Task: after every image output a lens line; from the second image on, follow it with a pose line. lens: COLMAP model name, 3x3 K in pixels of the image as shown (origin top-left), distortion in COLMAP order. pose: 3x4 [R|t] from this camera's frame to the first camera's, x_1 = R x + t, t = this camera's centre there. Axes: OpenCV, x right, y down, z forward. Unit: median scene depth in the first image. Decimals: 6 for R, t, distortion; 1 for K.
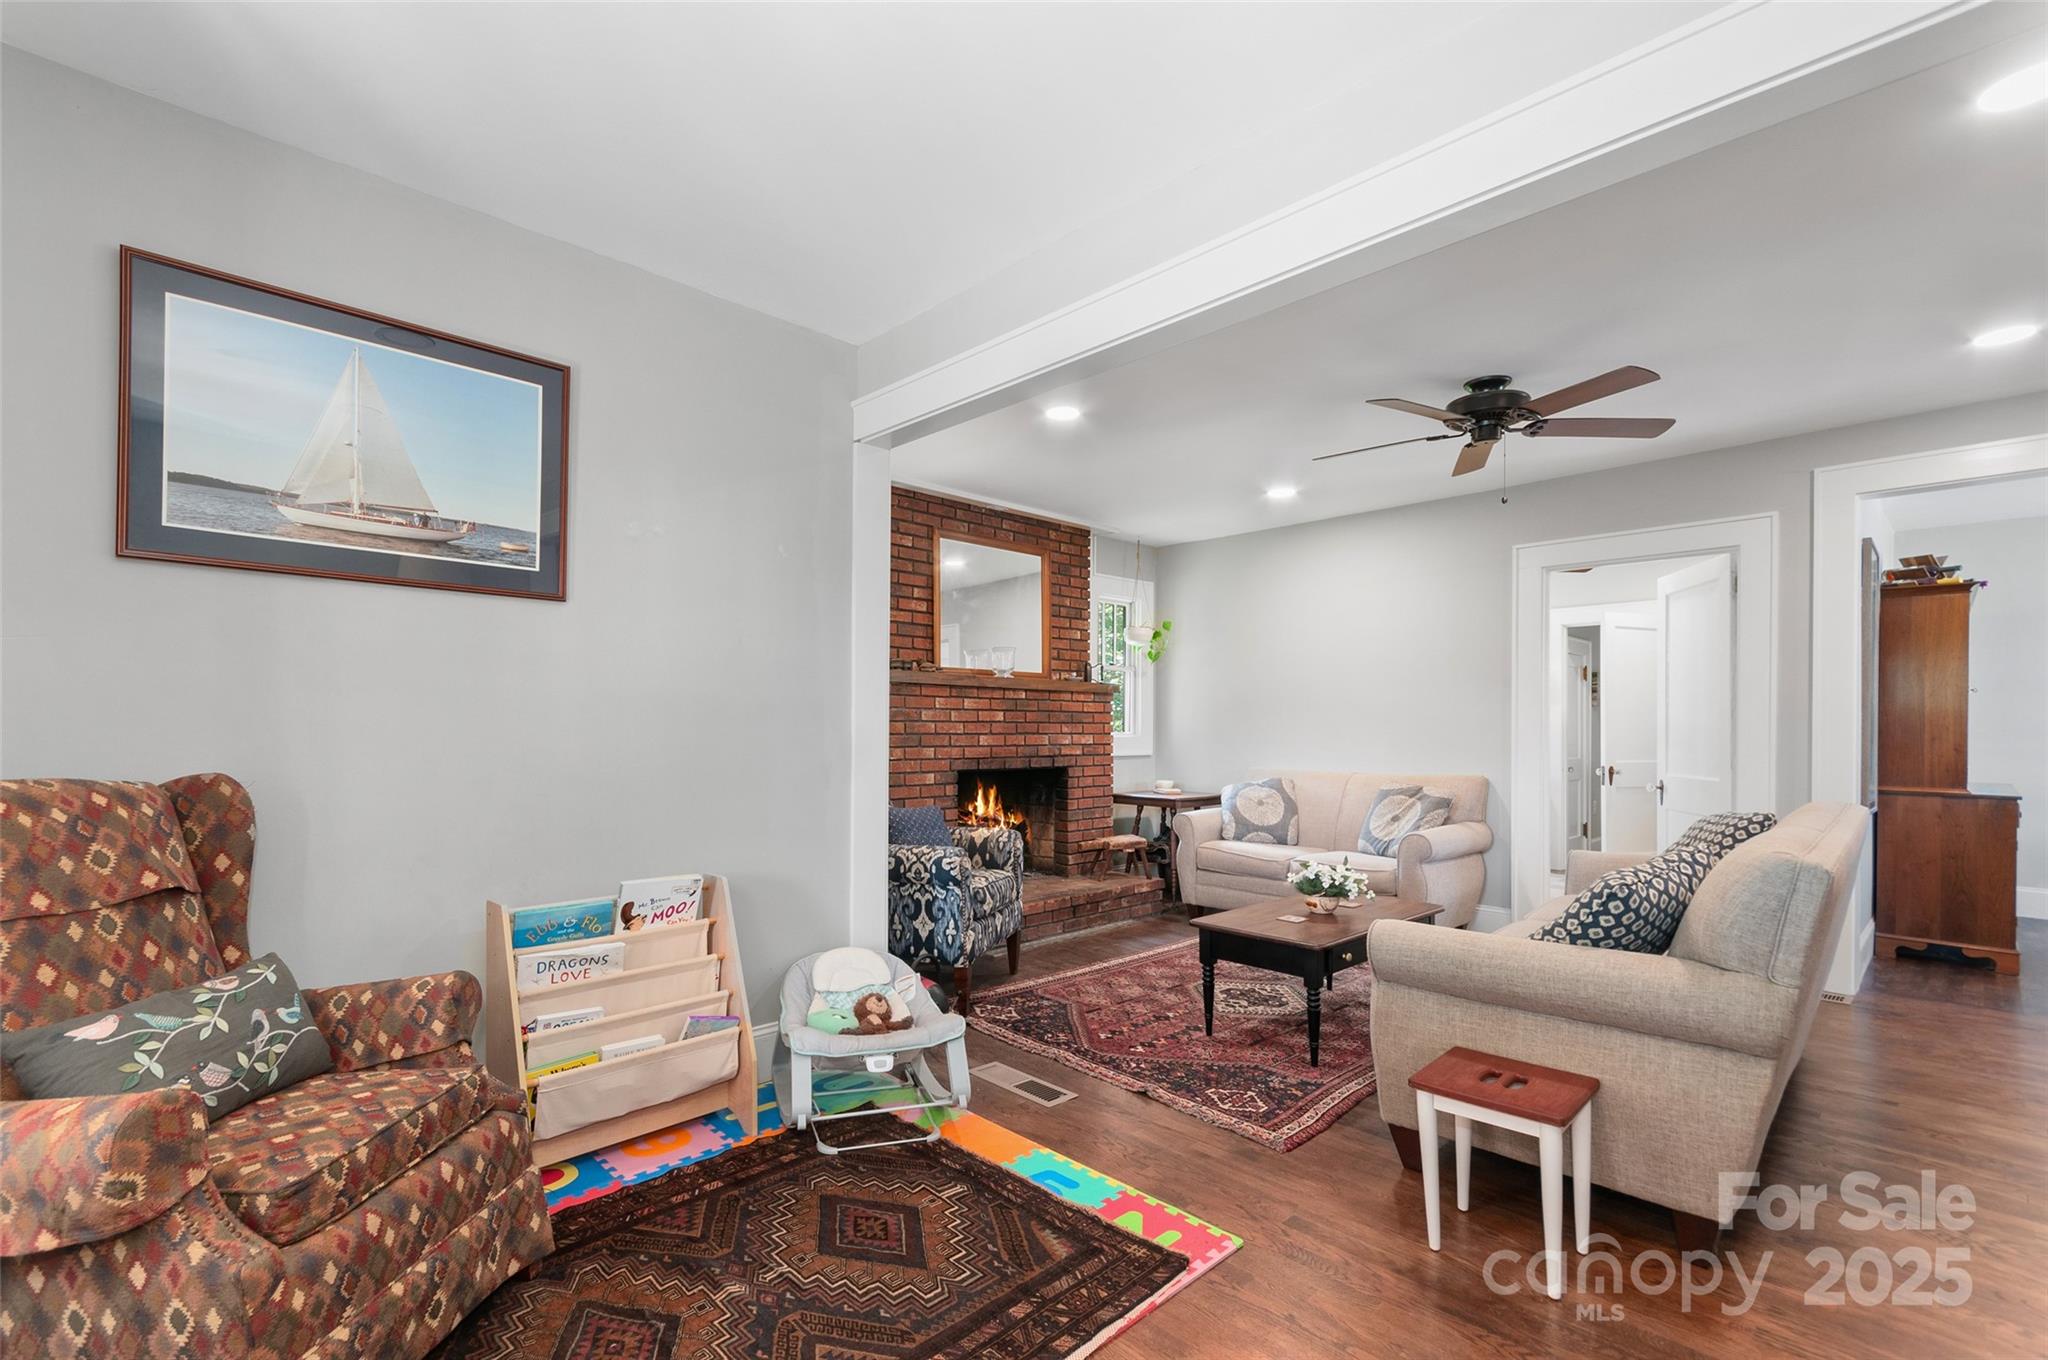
lens RADIAL K [[909.8, 0, 996.0], [0, 909.8, 729.8], [0, 0, 1]] dist [0.001166, 0.000257]
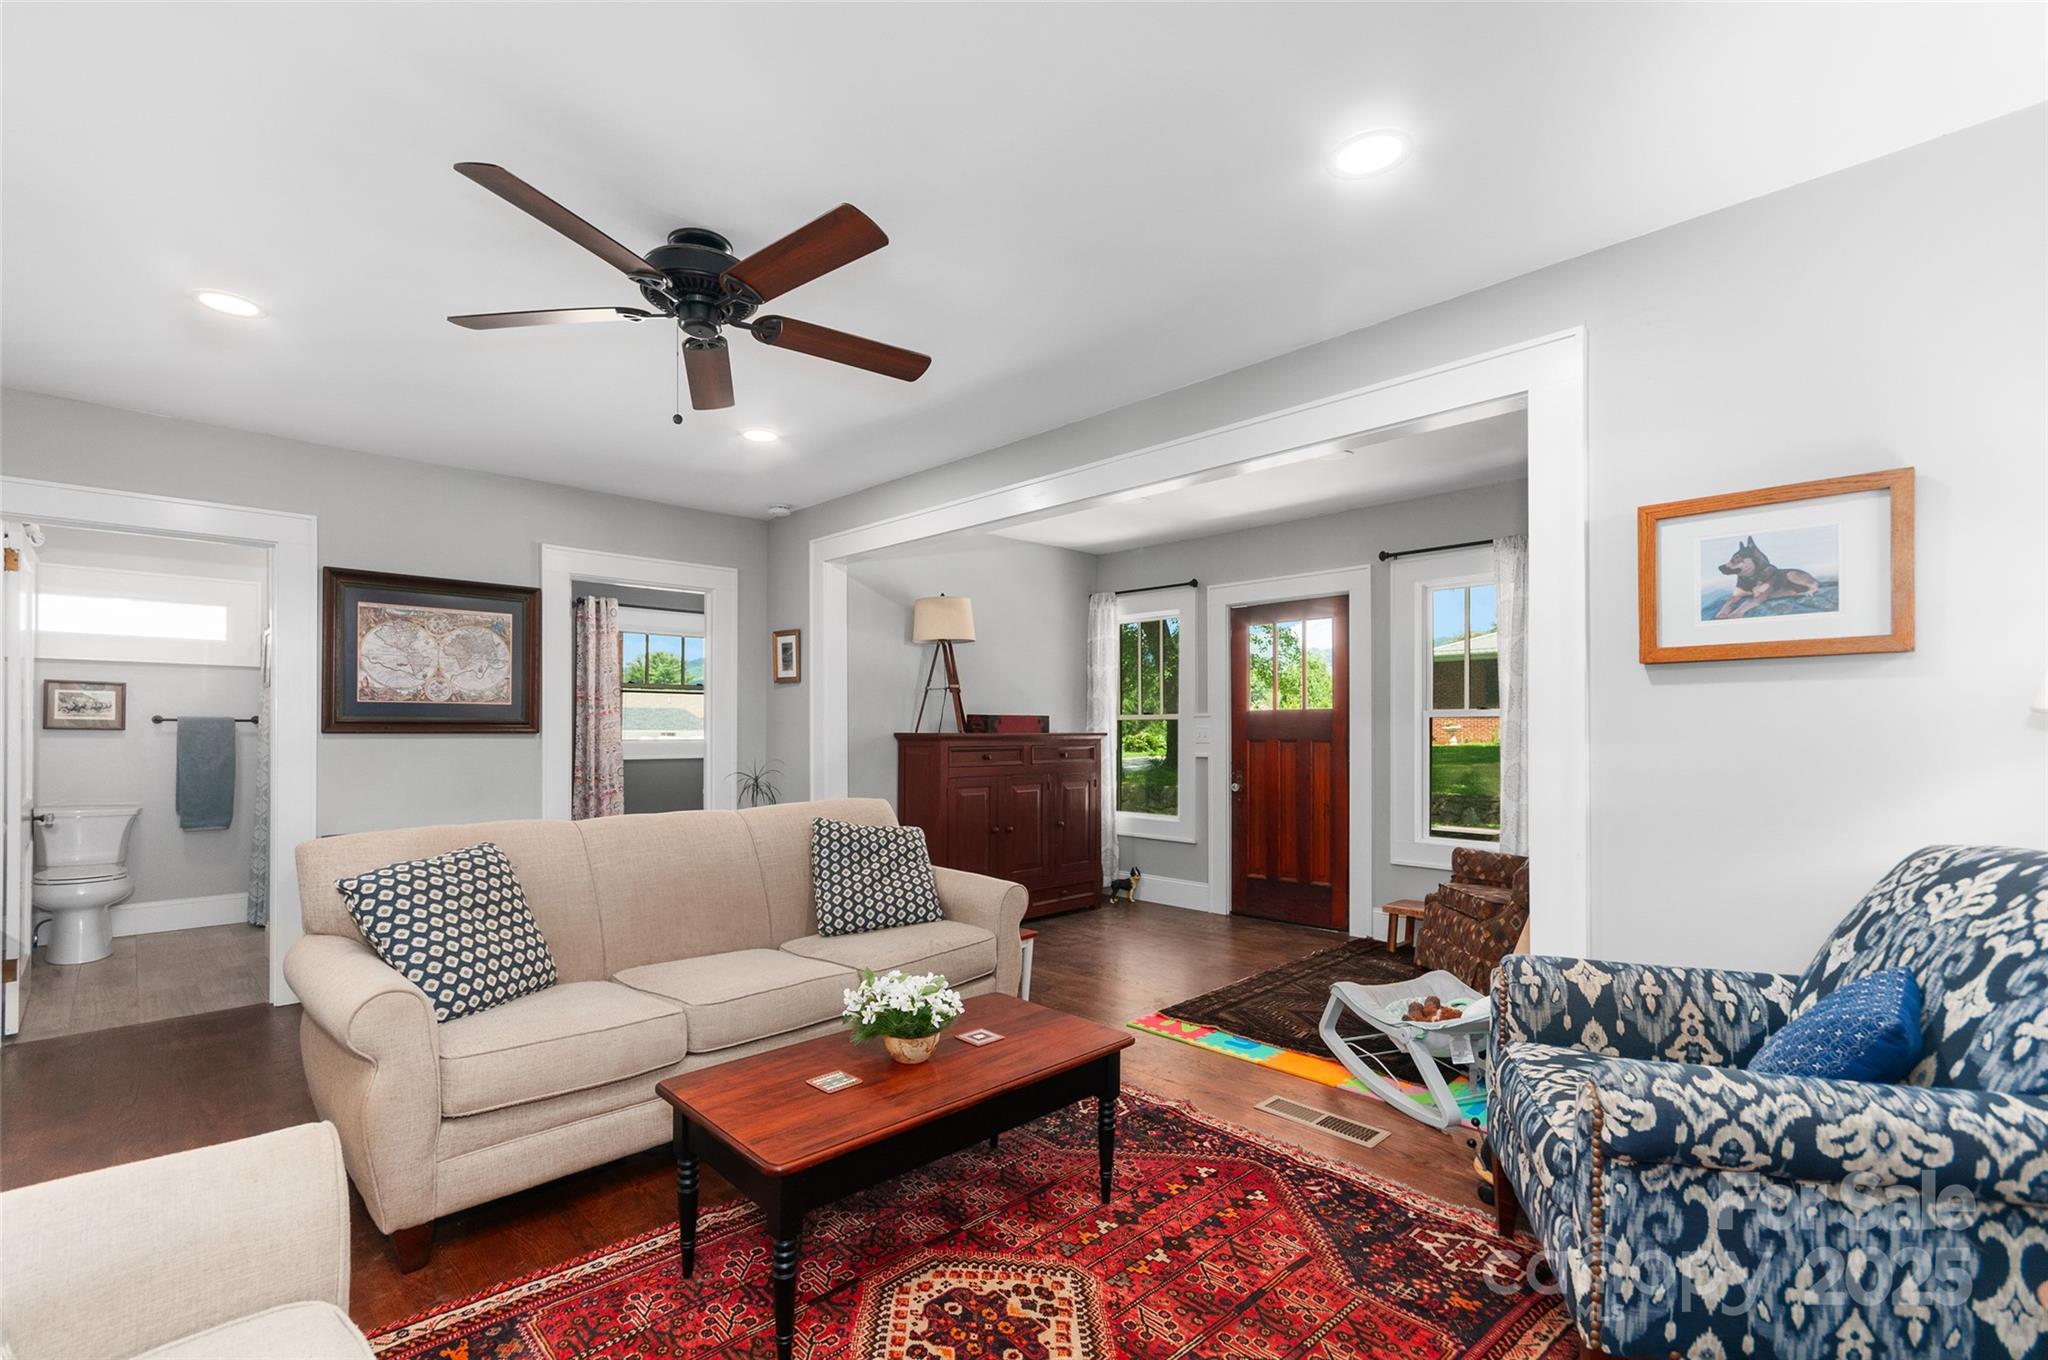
lens RADIAL K [[911.0, 0, 1003.0], [0, 911.0, 710.9], [0, 0, 1]] dist [0.007837, 0.000804]
pose [[-0.999964, -0.007039, -0.004676, 0.224008], [-0.006948, 0.999790, -0.019256, -0.013952], [0.004810, -0.019223, -0.999804, 1.195939]]
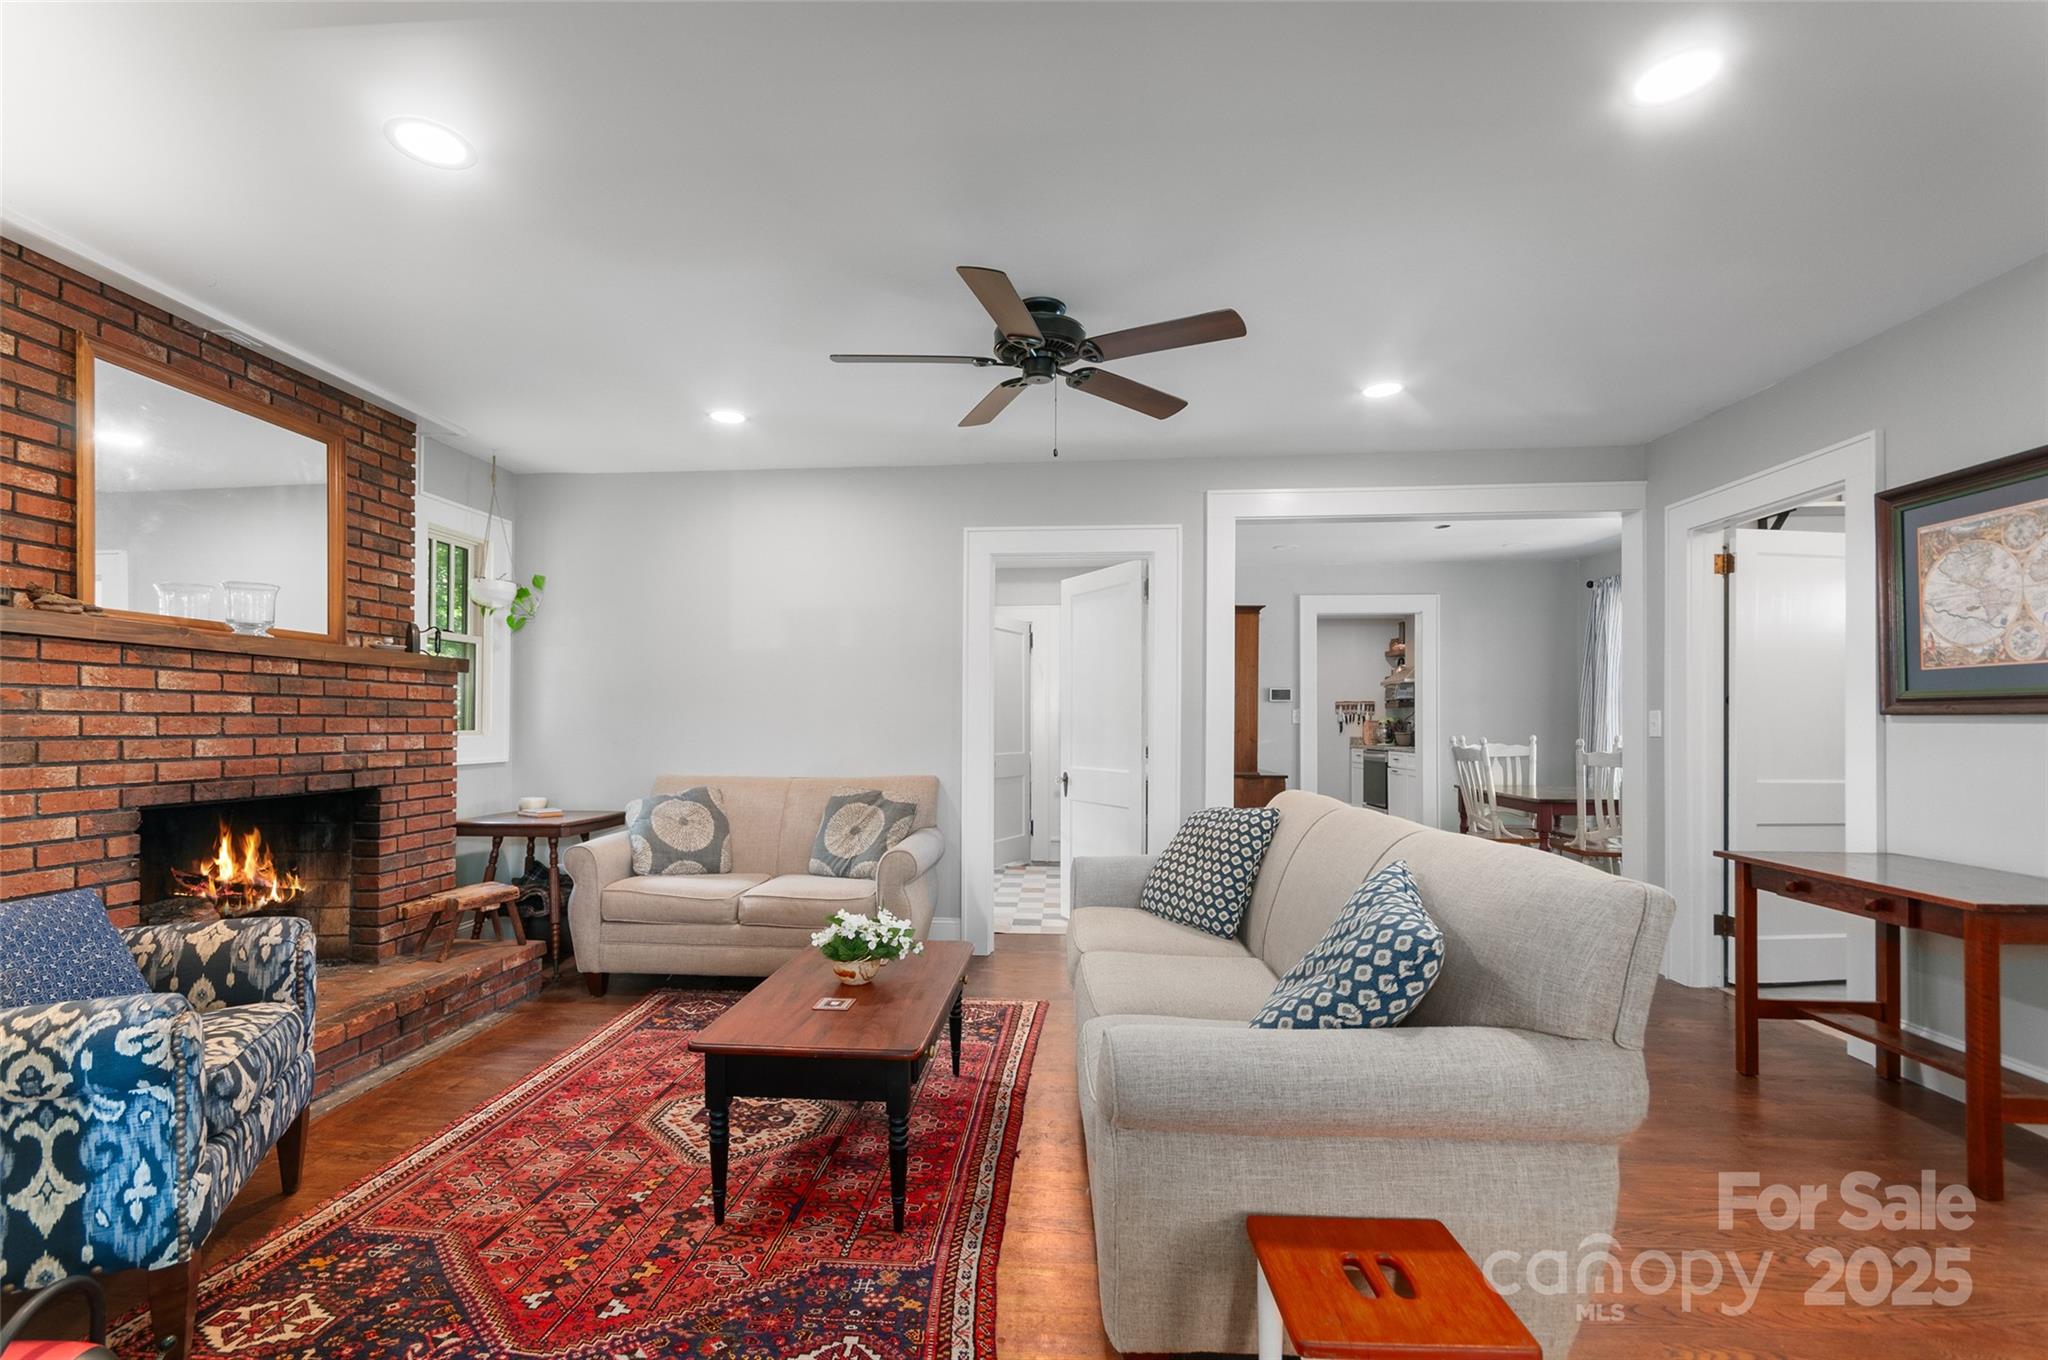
lens RADIAL K [[911.0, 0, 1003.0], [0, 911.0, 710.9], [0, 0, 1]] dist [0.007837, 0.000804]
pose [[0.742117, 0.006983, 0.670234, -0.029153], [0.003068, 0.999900, -0.013814, -0.001685], [-0.670263, 0.012308, 0.742021, 0.287440]]
